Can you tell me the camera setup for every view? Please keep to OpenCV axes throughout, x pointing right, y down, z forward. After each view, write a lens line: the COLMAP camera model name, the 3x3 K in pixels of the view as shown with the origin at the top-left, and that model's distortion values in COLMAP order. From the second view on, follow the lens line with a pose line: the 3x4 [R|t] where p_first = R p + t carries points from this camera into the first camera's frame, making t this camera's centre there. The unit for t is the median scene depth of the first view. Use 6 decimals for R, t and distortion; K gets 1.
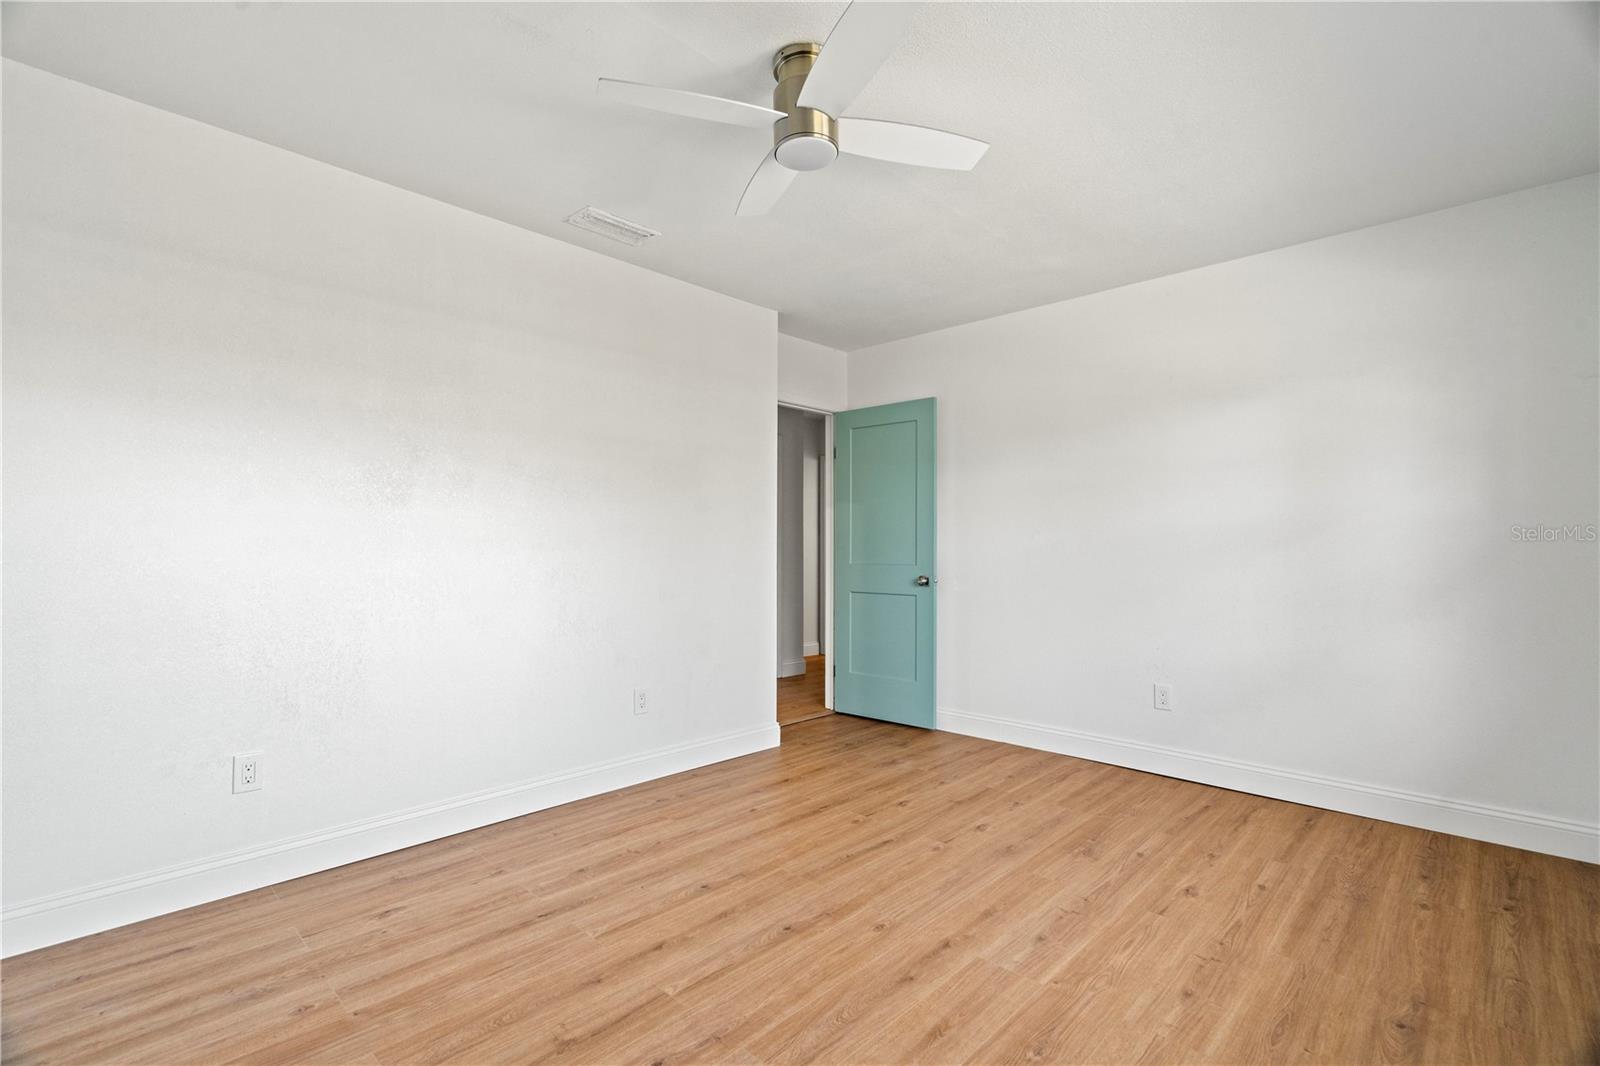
lens RADIAL K [[724.6, 0, 830.6], [0, 724.6, 539.5], [0, 0, 1]] dist [-0.001256, -0.000401]
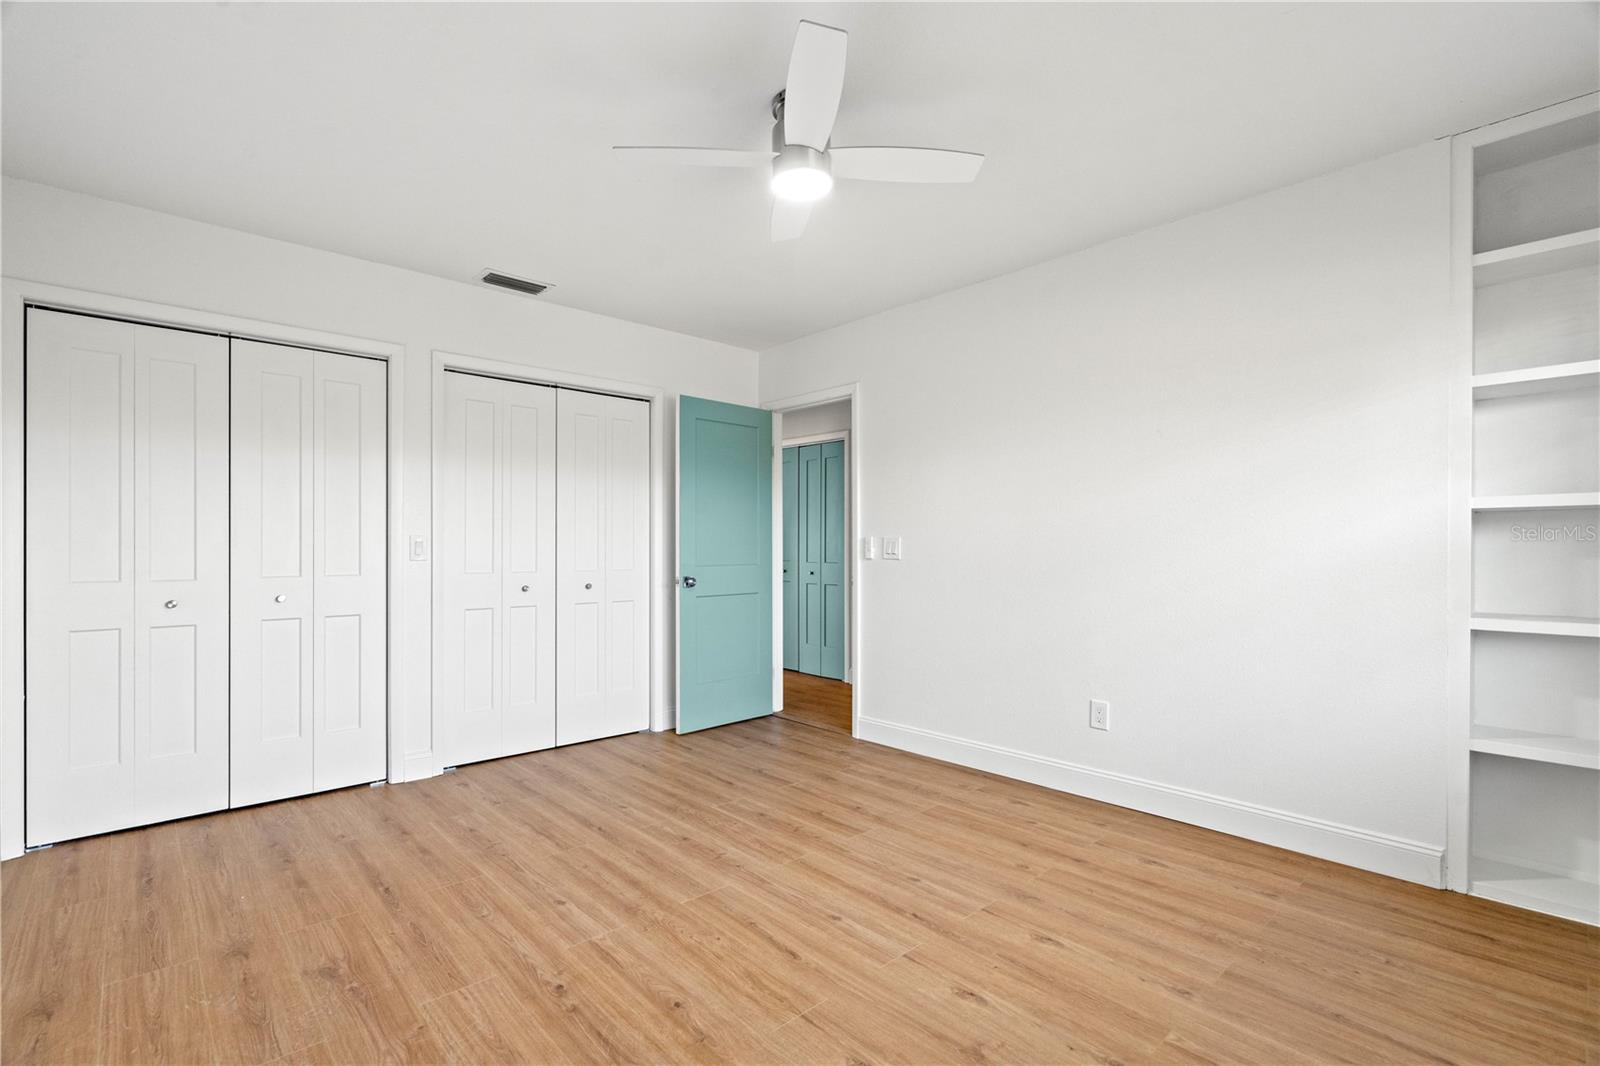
lens RADIAL K [[724.6, 0, 830.6], [0, 724.6, 539.5], [0, 0, 1]] dist [-0.001256, -0.000401]
pose [[-0.075047, 0.002228, -0.997177, 0.984610], [0.033414, 0.999442, -0.000281, -0.034065], [0.996620, -0.033341, -0.075080, 1.295453]]
